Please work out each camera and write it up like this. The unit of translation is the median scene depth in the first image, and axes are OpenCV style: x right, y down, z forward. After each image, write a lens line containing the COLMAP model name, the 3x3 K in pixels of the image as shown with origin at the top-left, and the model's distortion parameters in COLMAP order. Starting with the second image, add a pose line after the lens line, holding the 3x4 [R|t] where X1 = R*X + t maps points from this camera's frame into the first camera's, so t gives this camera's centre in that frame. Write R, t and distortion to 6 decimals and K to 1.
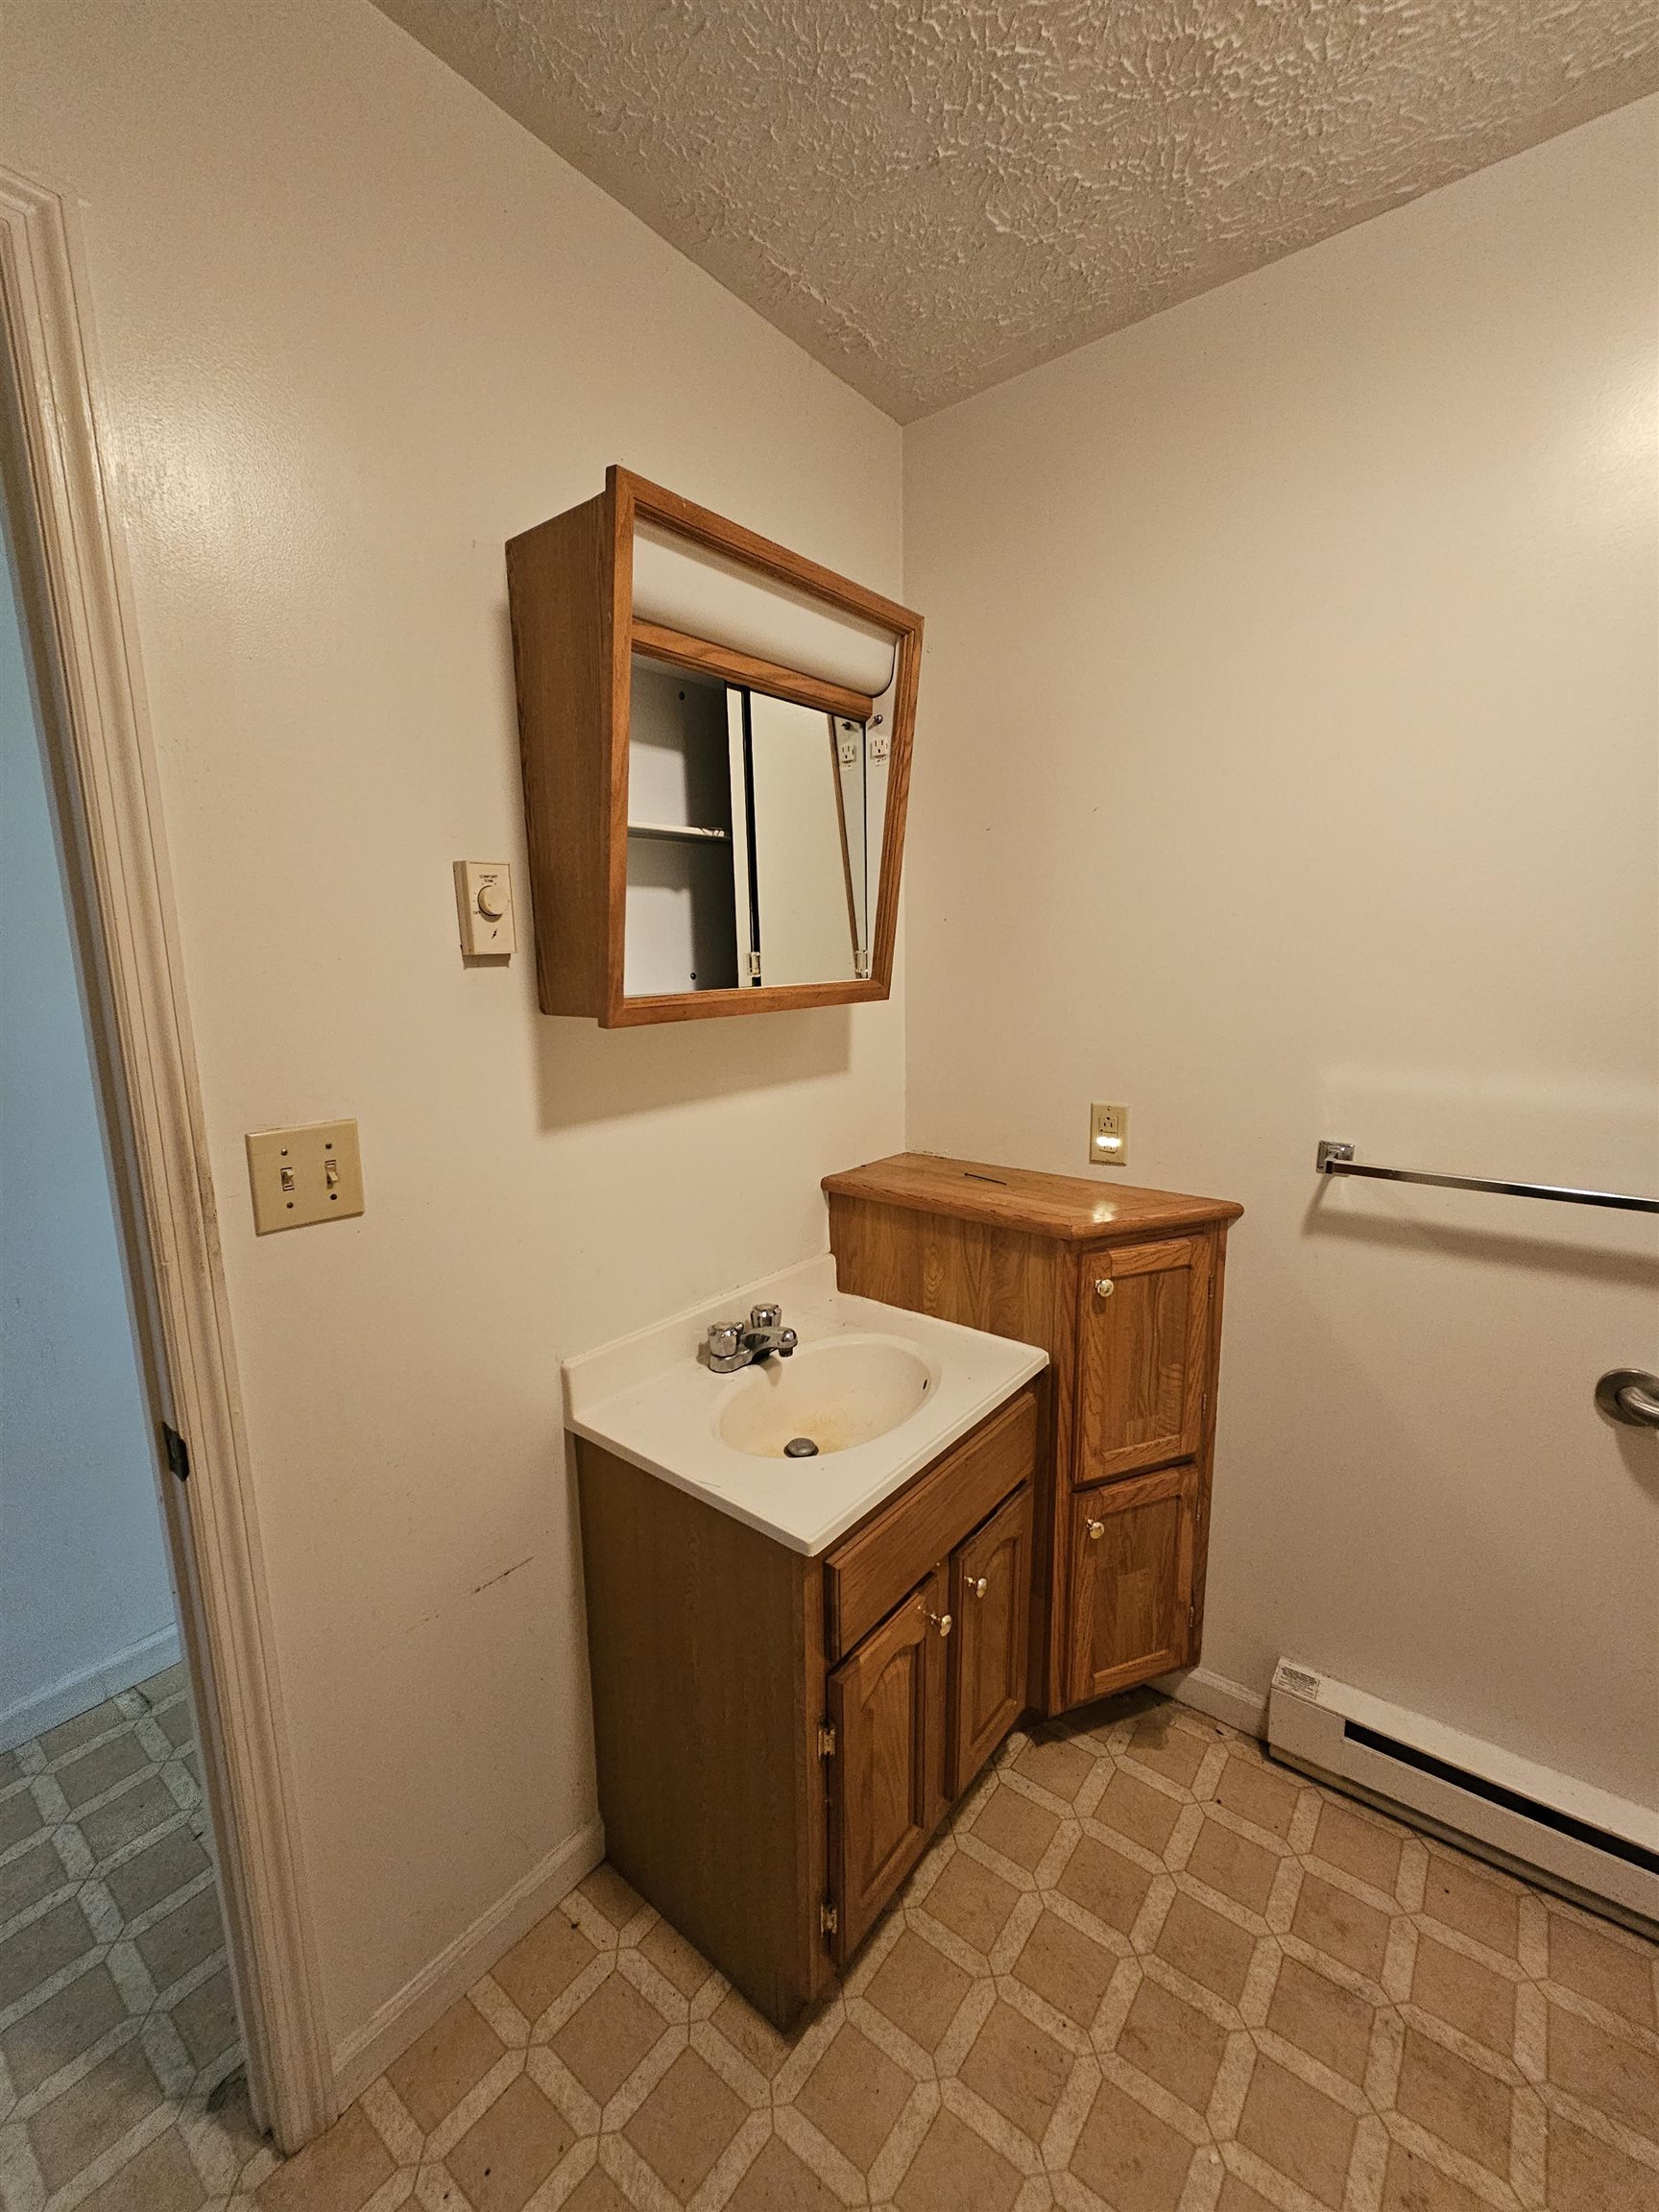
lens RADIAL K [[902.9, 0, 821.4], [0, 902.9, 1110.7], [0, 0, 1]] dist [0.000051, 0.000114]
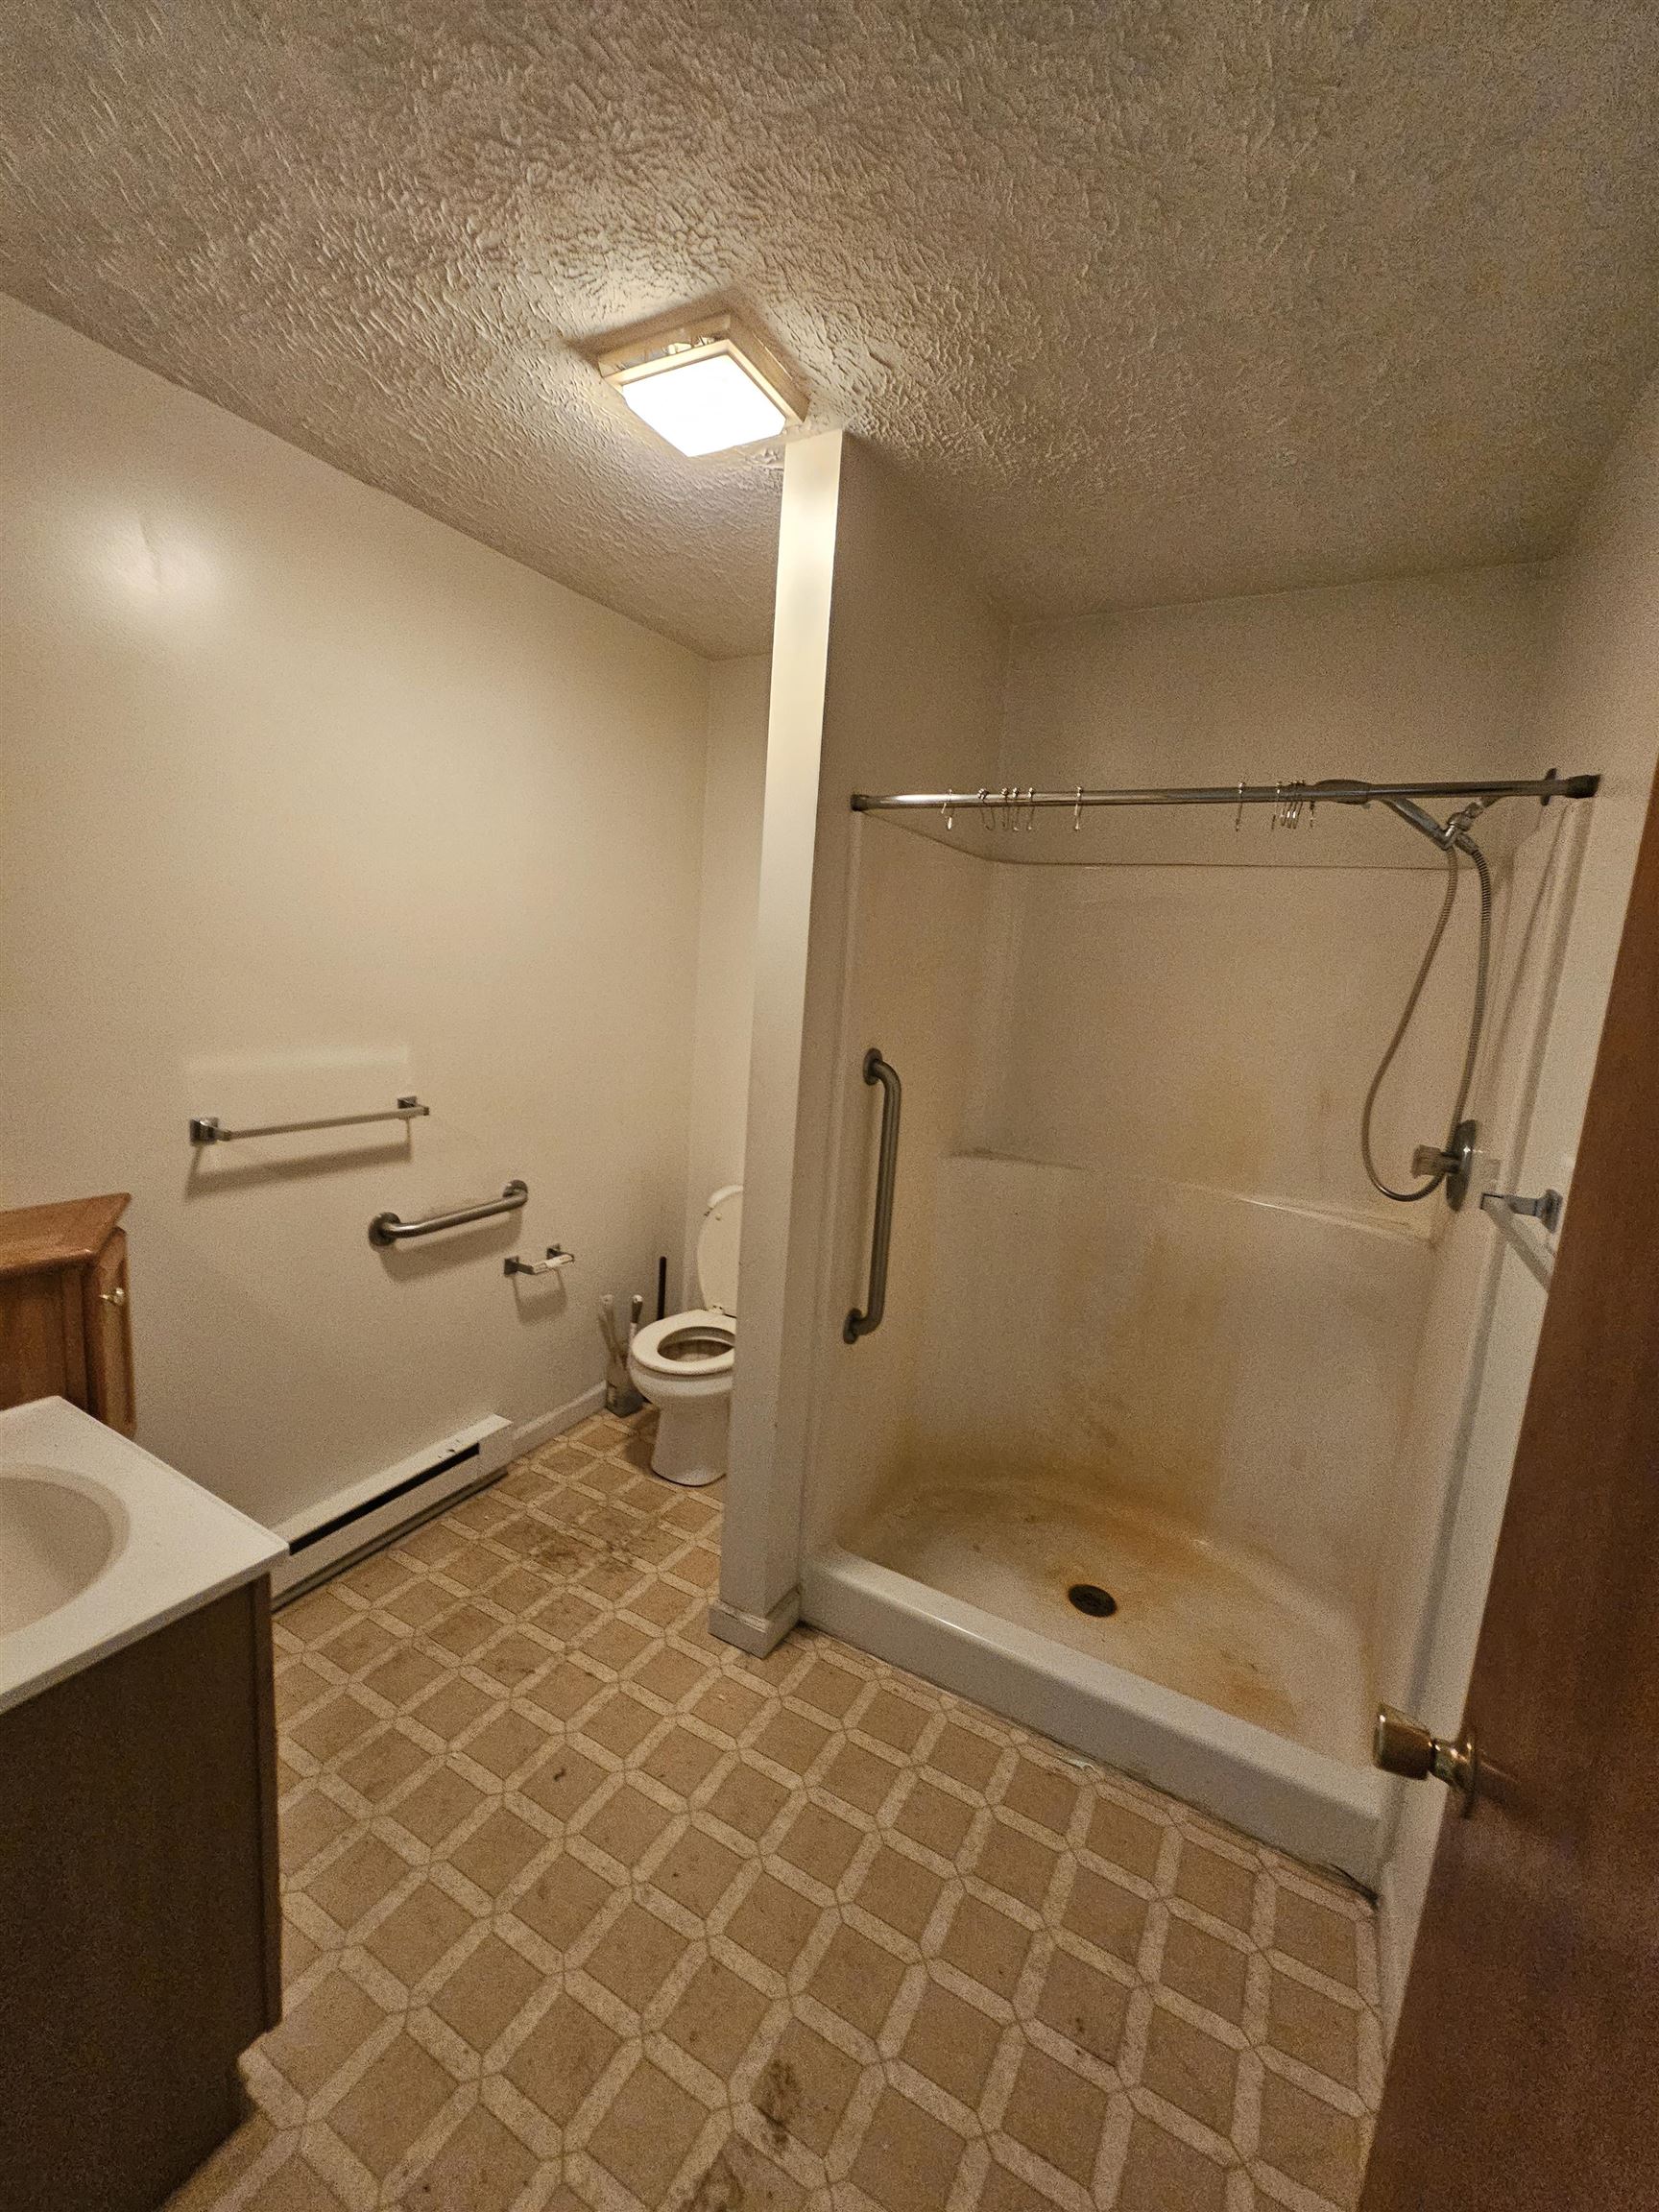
lens RADIAL K [[902.9, 0, 827.5], [0, 902.9, 1103.9], [0, 0, 1]] dist [0.000051, 0.000114]
pose [[-0.155250, -0.147815, 0.976754, -0.841846], [0.096067, 0.981797, 0.163847, -0.116116], [-0.983193, 0.119271, -0.138224, 0.367875]]
